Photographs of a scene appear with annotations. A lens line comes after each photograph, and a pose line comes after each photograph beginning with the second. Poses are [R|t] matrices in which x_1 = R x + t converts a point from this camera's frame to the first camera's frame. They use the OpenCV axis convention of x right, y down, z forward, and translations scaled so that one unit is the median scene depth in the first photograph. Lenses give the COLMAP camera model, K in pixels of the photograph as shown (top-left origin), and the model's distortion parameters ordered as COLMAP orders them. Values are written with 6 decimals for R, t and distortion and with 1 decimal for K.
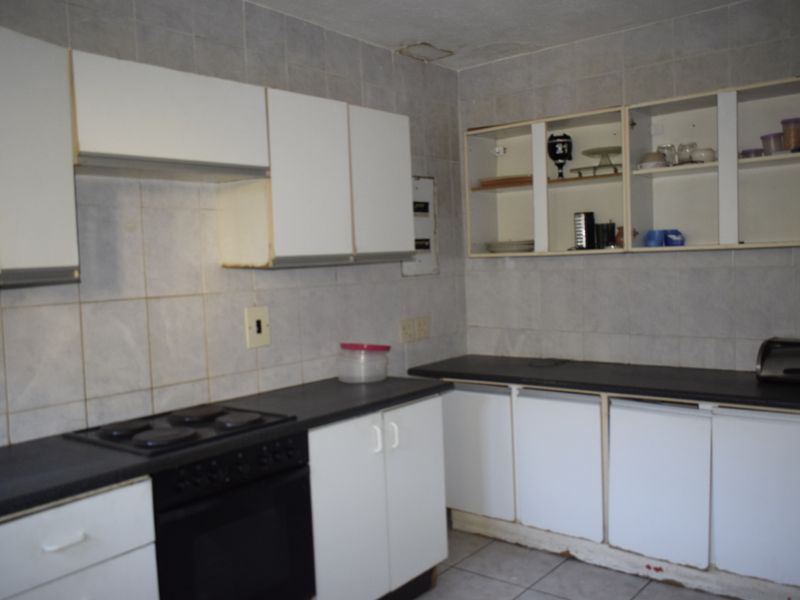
lens RADIAL K [[708.4, 0, 399.3], [0, 708.4, 297.1], [0, 0, 1]] dist [-0.017625, 0.027430]
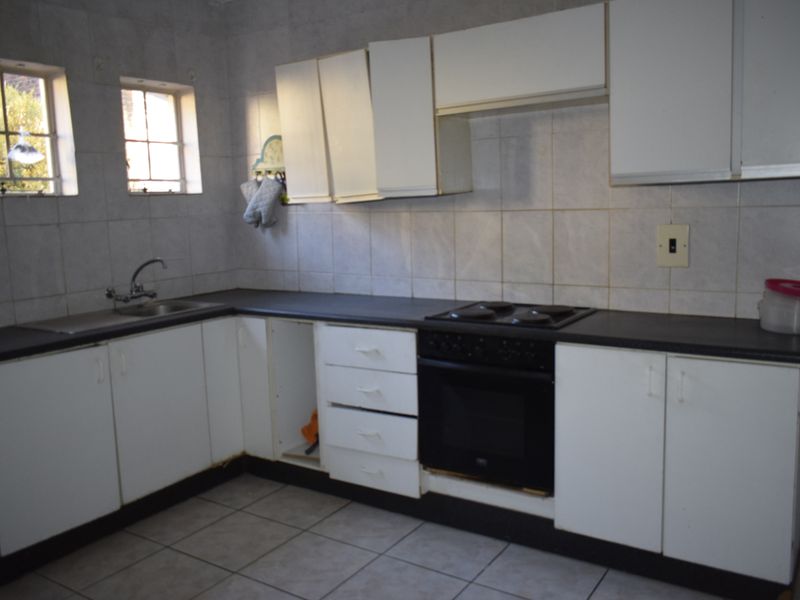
lens RADIAL K [[708.4, 0, 399.3], [0, 708.4, 301.8], [0, 0, 1]] dist [-0.017625, 0.027430]
pose [[0.093795, 0.177837, -0.979580, 0.836639], [-0.021415, 0.984050, 0.176599, -0.052252], [0.995361, 0.004413, 0.096107, 0.624659]]
